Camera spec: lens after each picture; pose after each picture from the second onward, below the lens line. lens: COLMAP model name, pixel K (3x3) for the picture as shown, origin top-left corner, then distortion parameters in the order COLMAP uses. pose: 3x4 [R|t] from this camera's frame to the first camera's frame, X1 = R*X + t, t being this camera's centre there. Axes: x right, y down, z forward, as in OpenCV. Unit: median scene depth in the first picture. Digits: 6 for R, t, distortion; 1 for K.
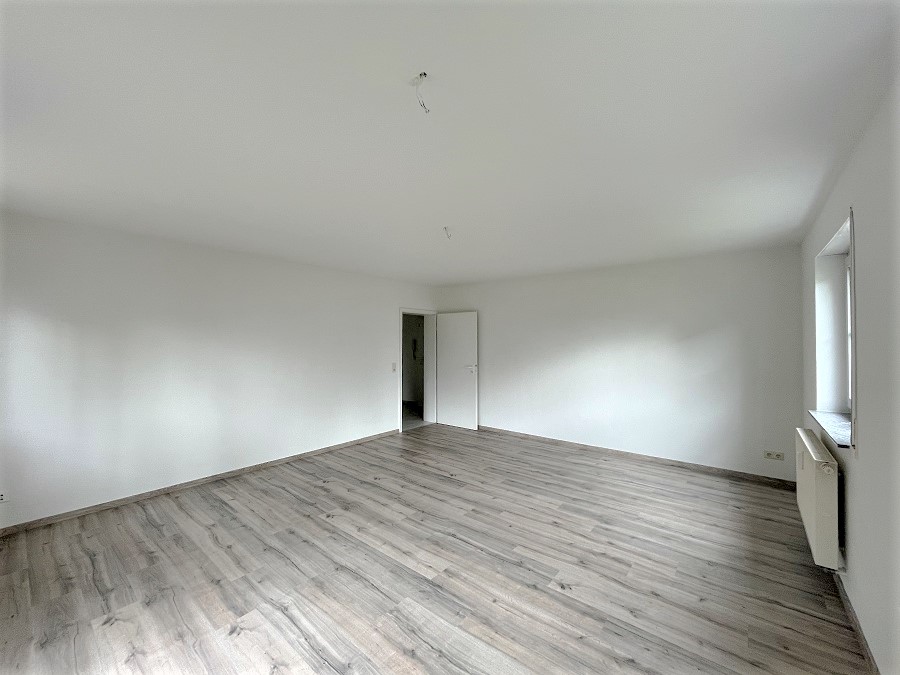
lens RADIAL K [[362.9, 0, 450.0], [0, 362.9, 337.5], [0, 0, 1]] dist [0.000807, 0.000602]
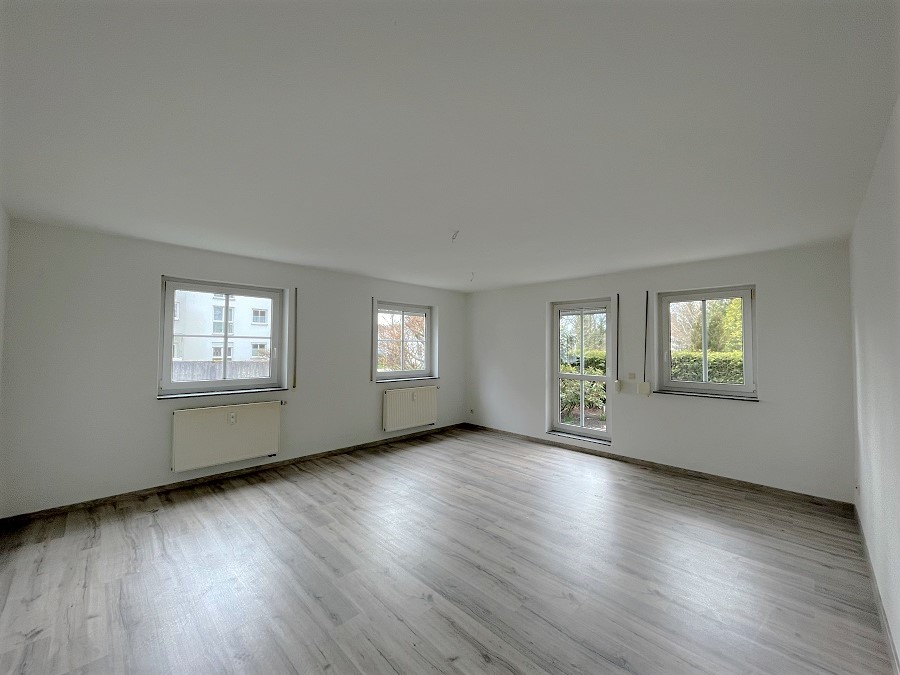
lens RADIAL K [[362.9, 0, 450.0], [0, 362.9, 337.5], [0, 0, 1]] dist [0.000807, 0.000602]
pose [[-0.994766, -0.006885, 0.101942, -0.101621], [-0.010580, 0.999305, -0.035753, 0.031027], [-0.101625, -0.036645, -0.994148, 2.080282]]
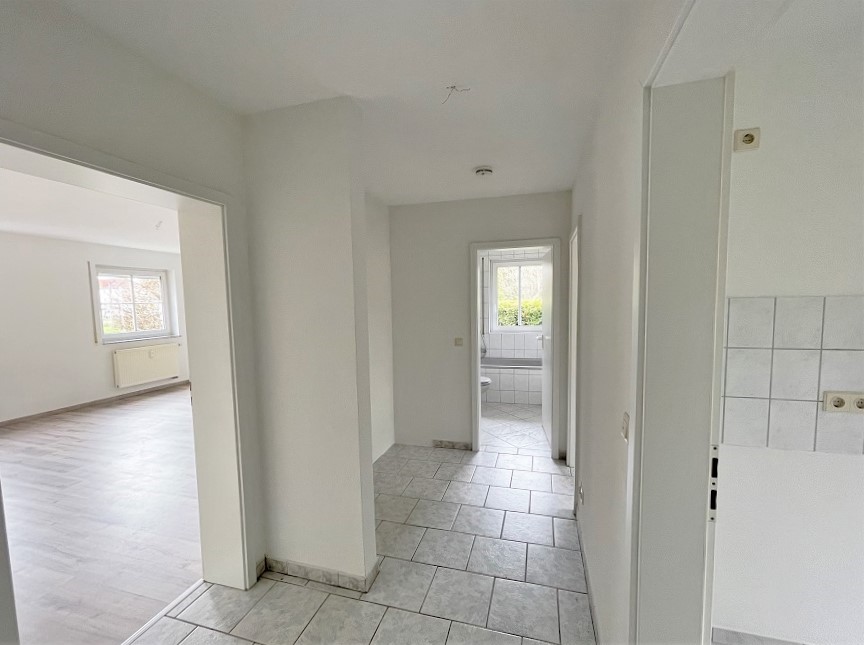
lens RADIAL K [[360.0, 0, 442.8], [0, 360.0, 333.0], [0, 0, 1]] dist [0.000286, 0.000118]
pose [[-0.913526, 0.049833, -0.403717, -0.433022], [0.018470, 0.996526, 0.081213, 0.014867], [0.406361, 0.066733, -0.911272, 2.779805]]
